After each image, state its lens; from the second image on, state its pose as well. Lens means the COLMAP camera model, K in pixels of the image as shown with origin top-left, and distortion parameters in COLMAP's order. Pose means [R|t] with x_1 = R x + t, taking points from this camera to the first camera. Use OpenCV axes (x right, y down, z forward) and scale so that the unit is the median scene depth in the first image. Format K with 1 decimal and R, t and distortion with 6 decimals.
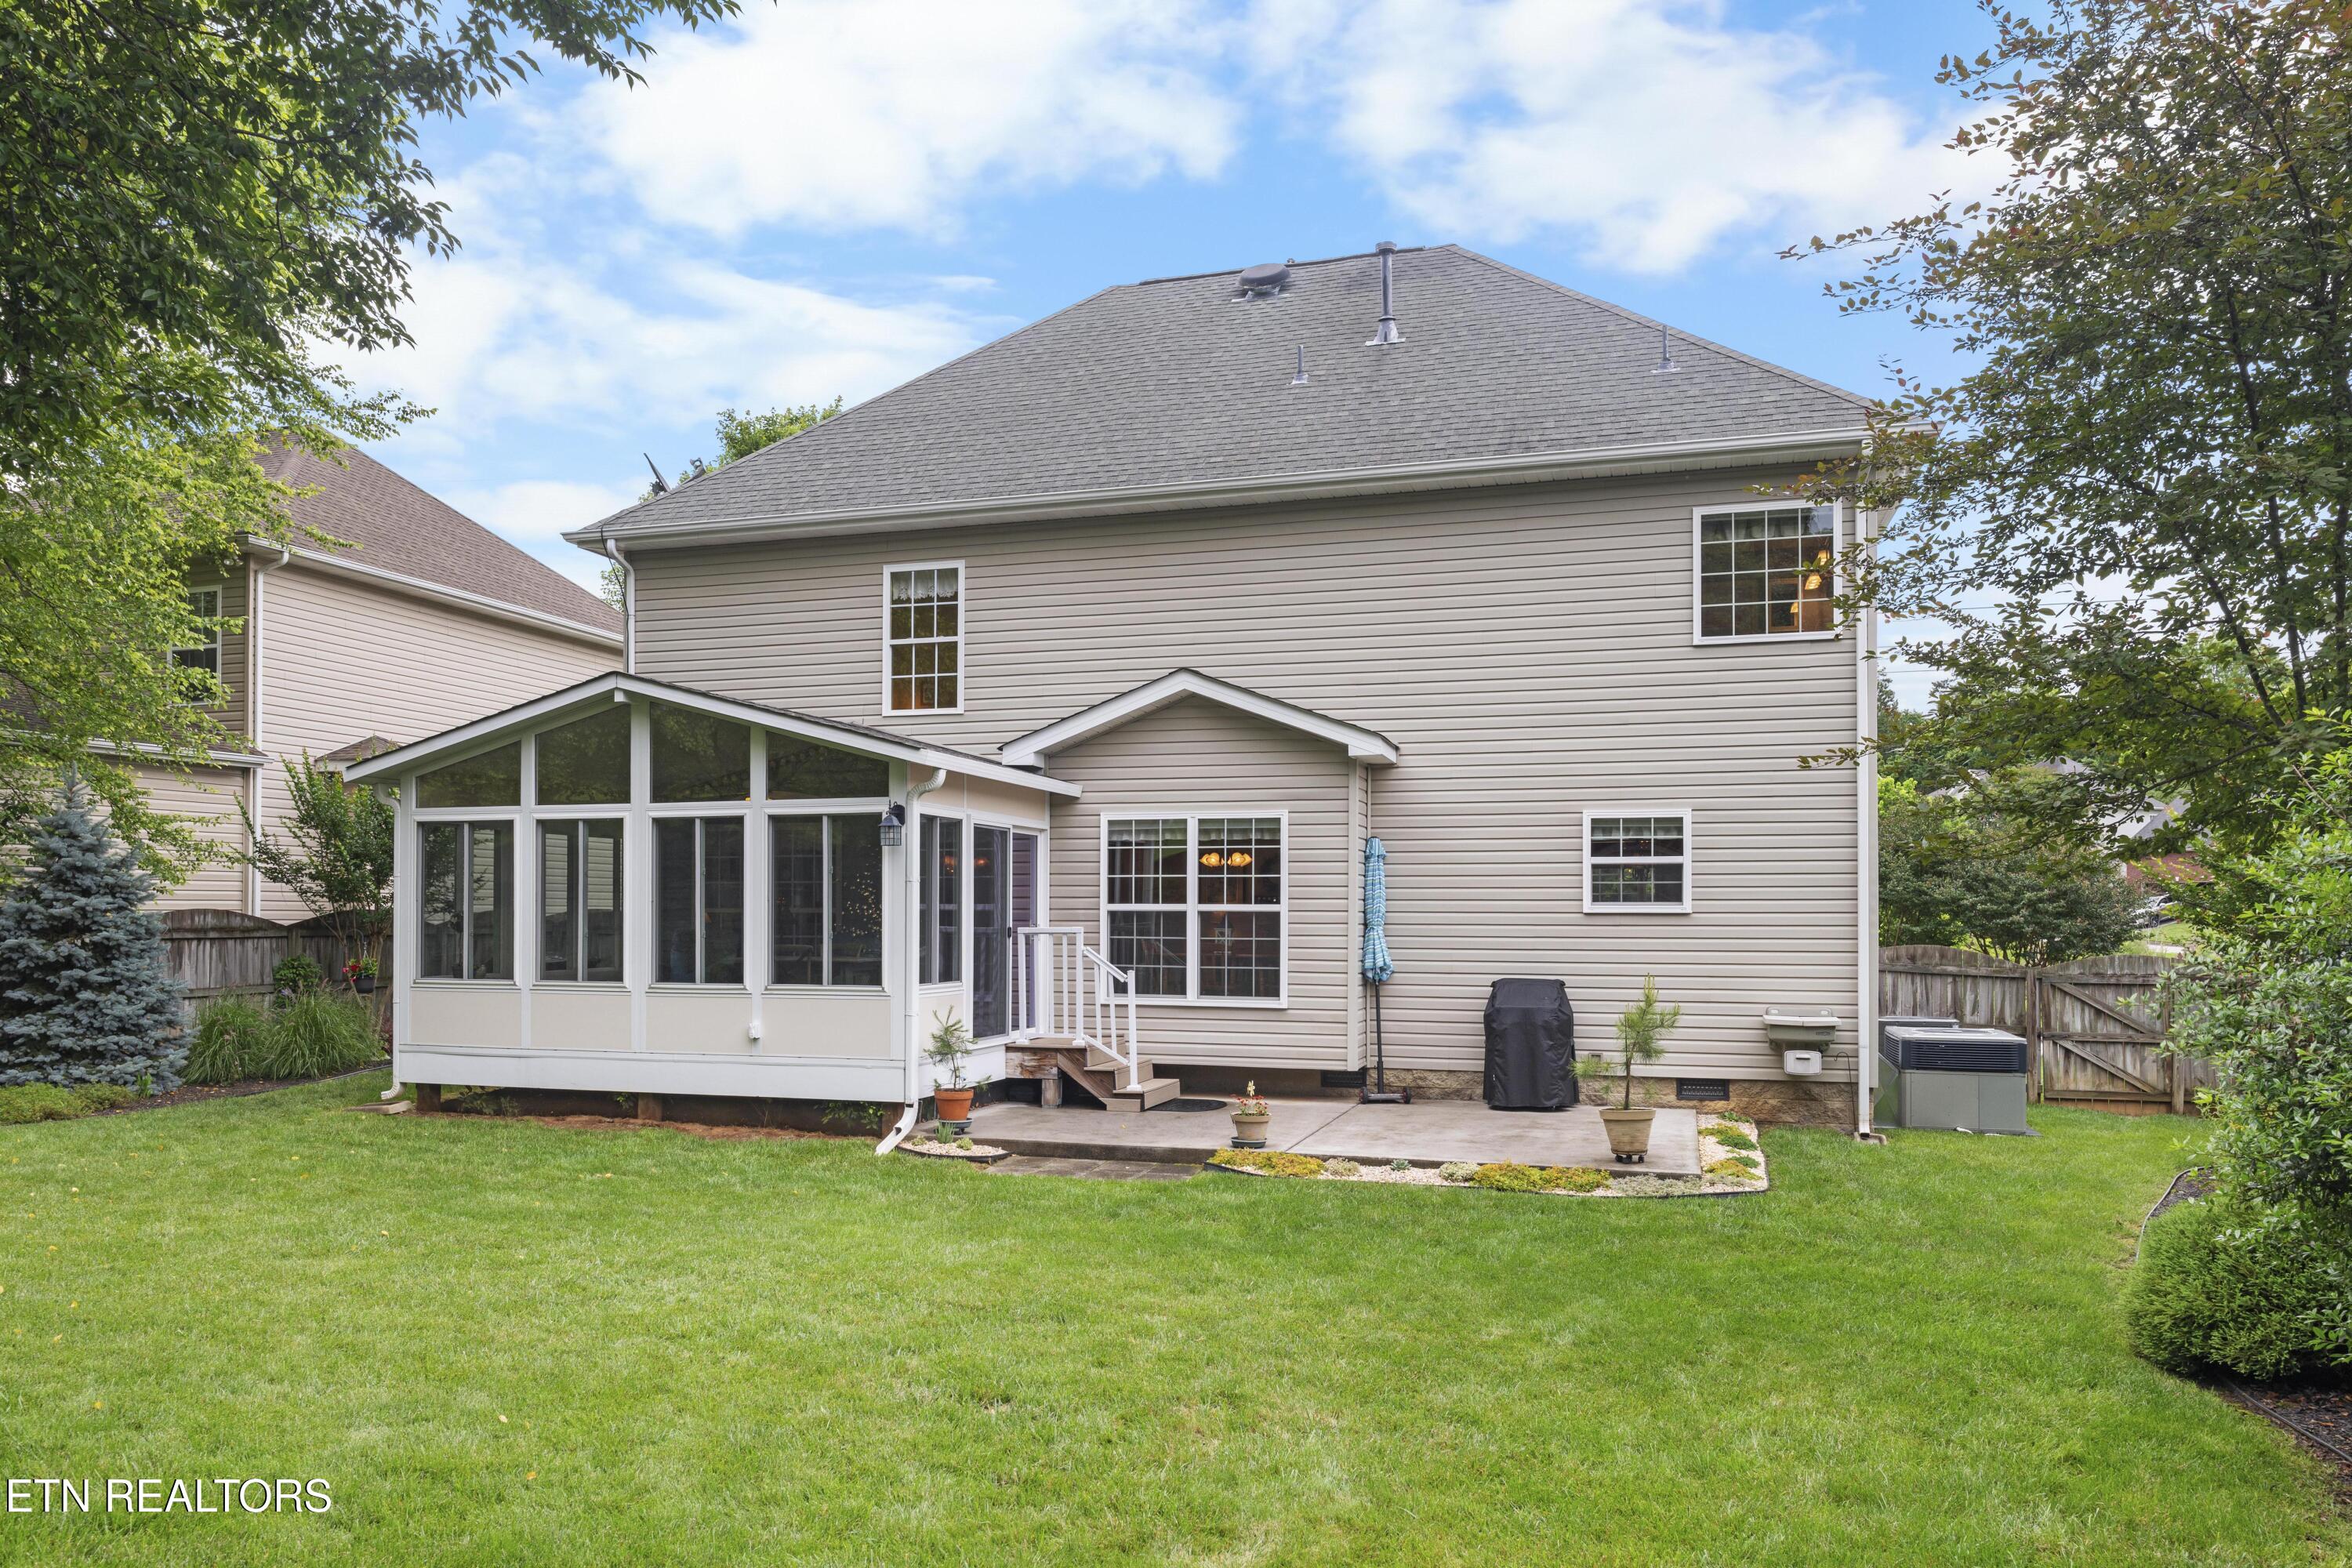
lens RADIAL K [[1520.6, 0, 1172.6], [0, 1520.6, 916.9], [0, 0, 1]] dist [0.002867, 0.000223]
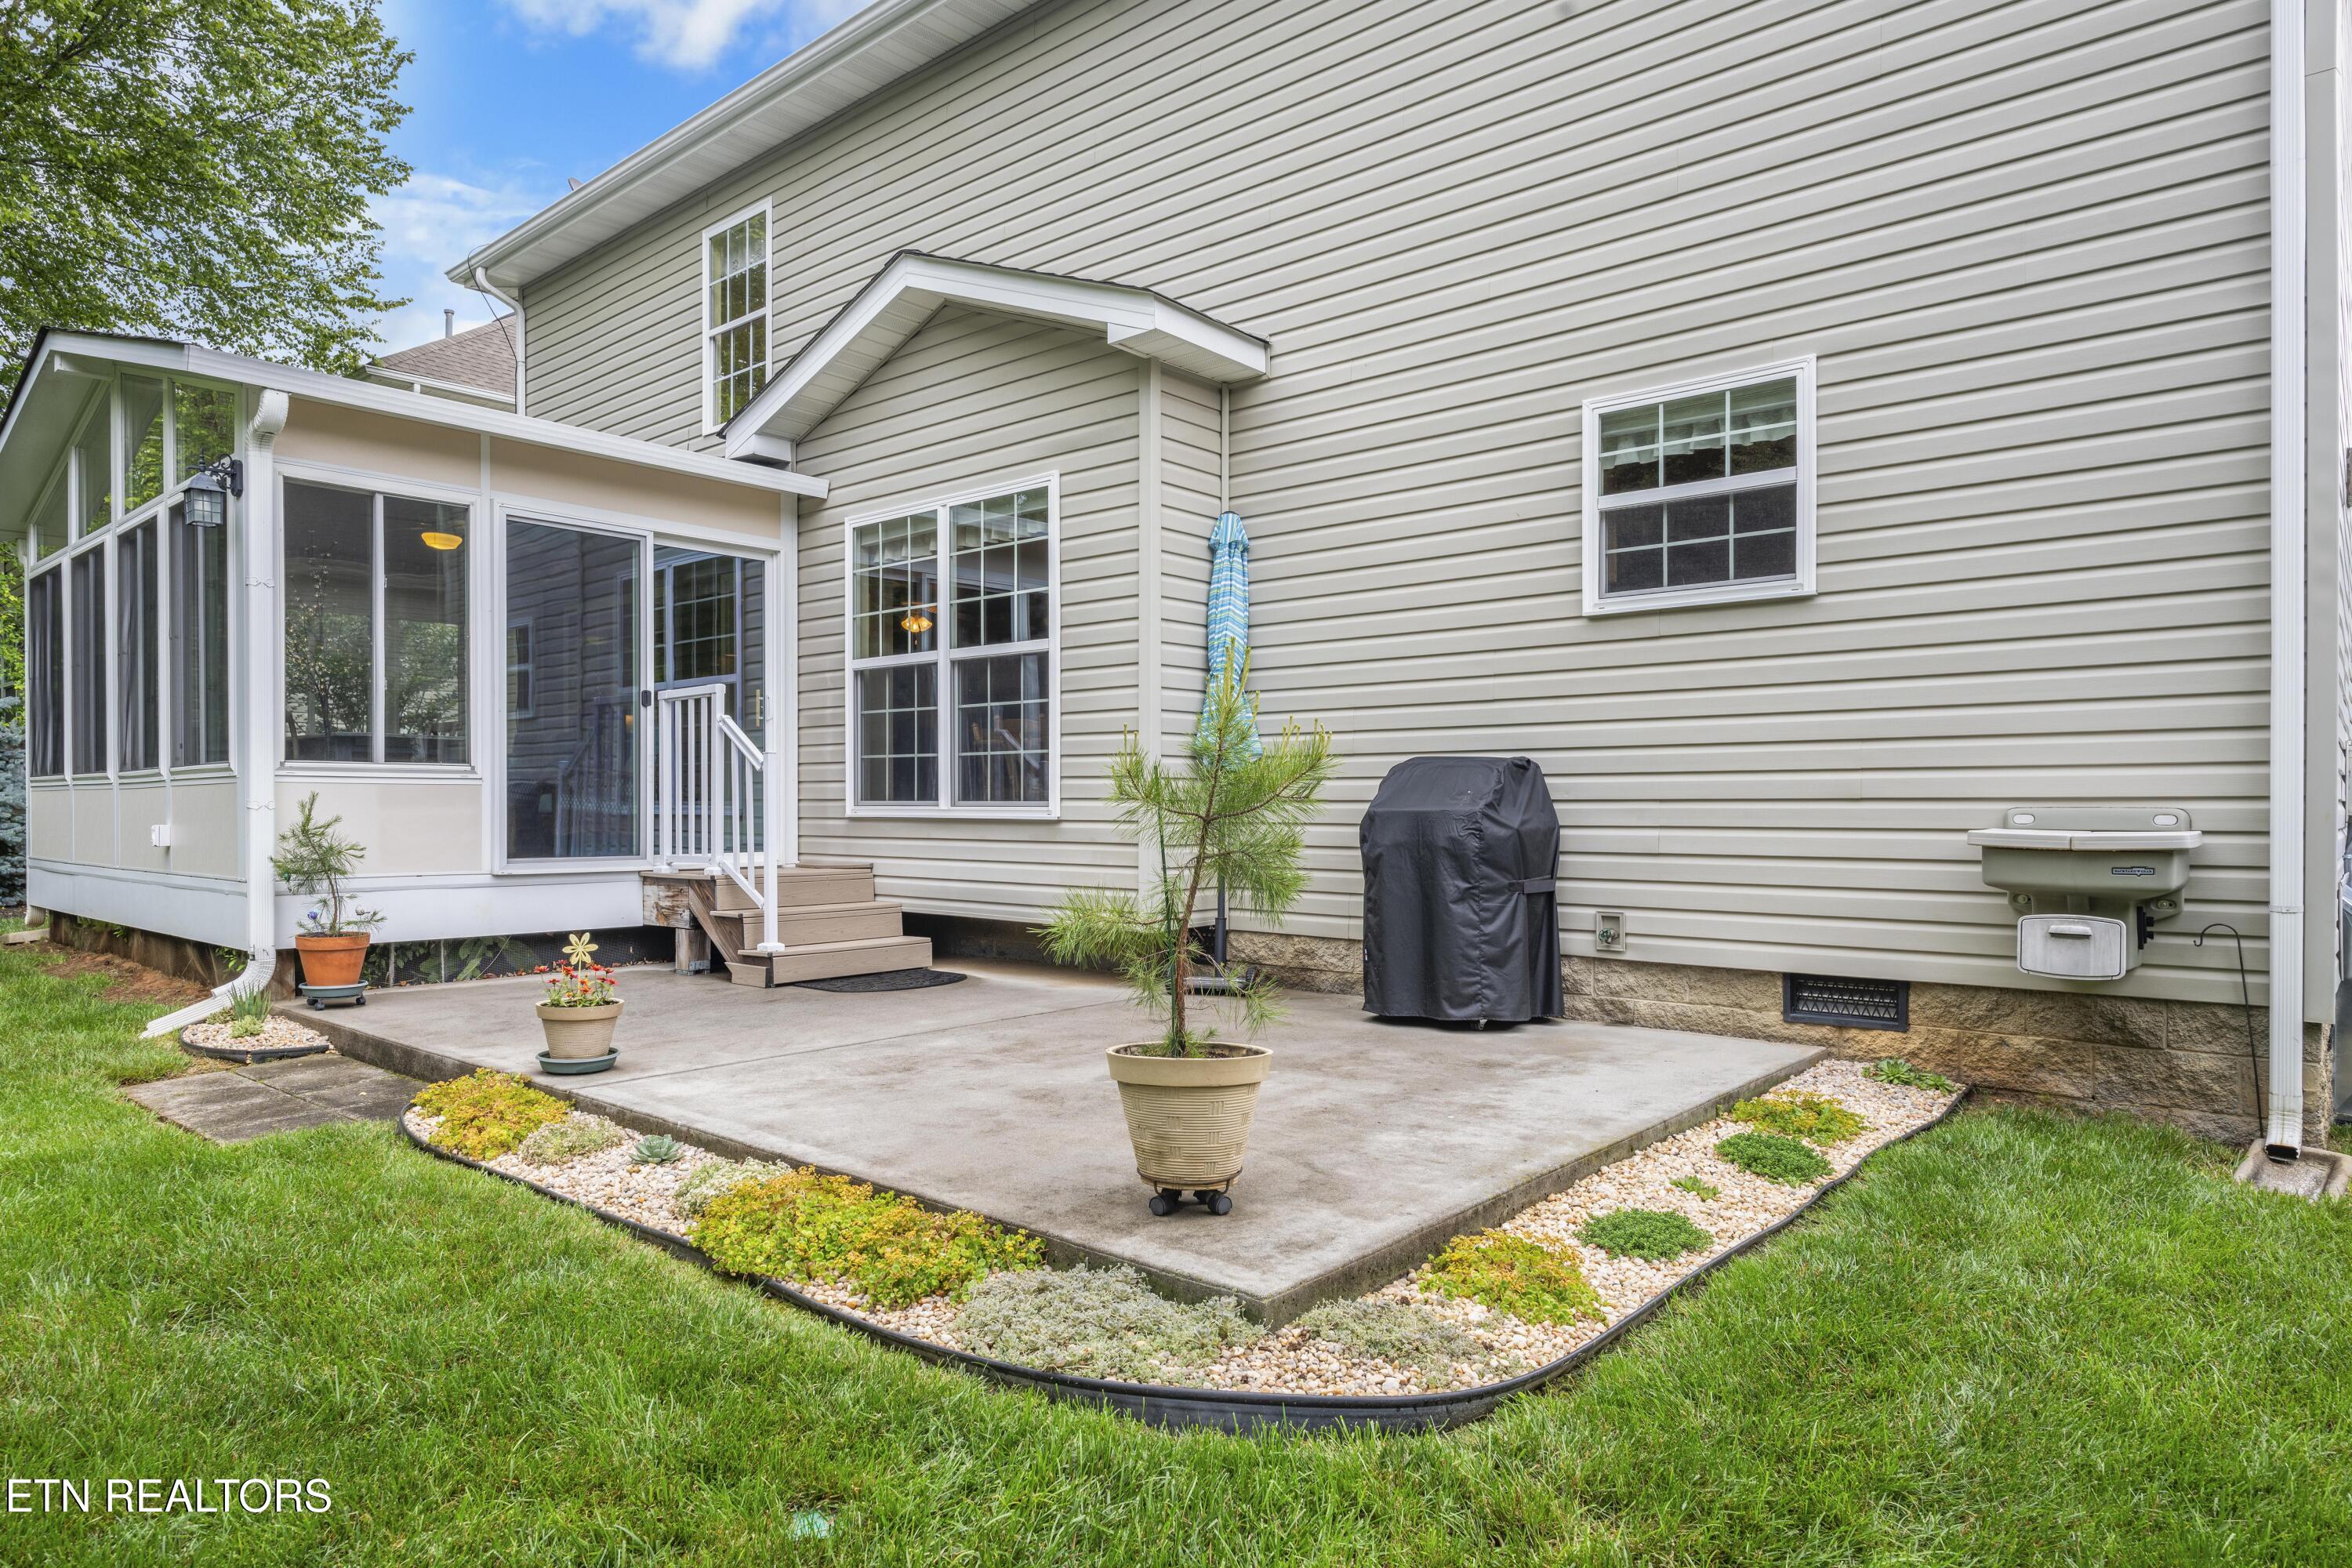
lens RADIAL K [[1346.9, 0, 1167.8], [0, 1346.9, 812.3], [0, 0, 1]] dist [-0.000752, 0.000825]
pose [[0.914669, -0.001916, -0.404198, 0.324039], [0.003910, 0.999984, 0.004108, 0.056660], [0.404184, -0.005338, 0.914662, 0.567007]]
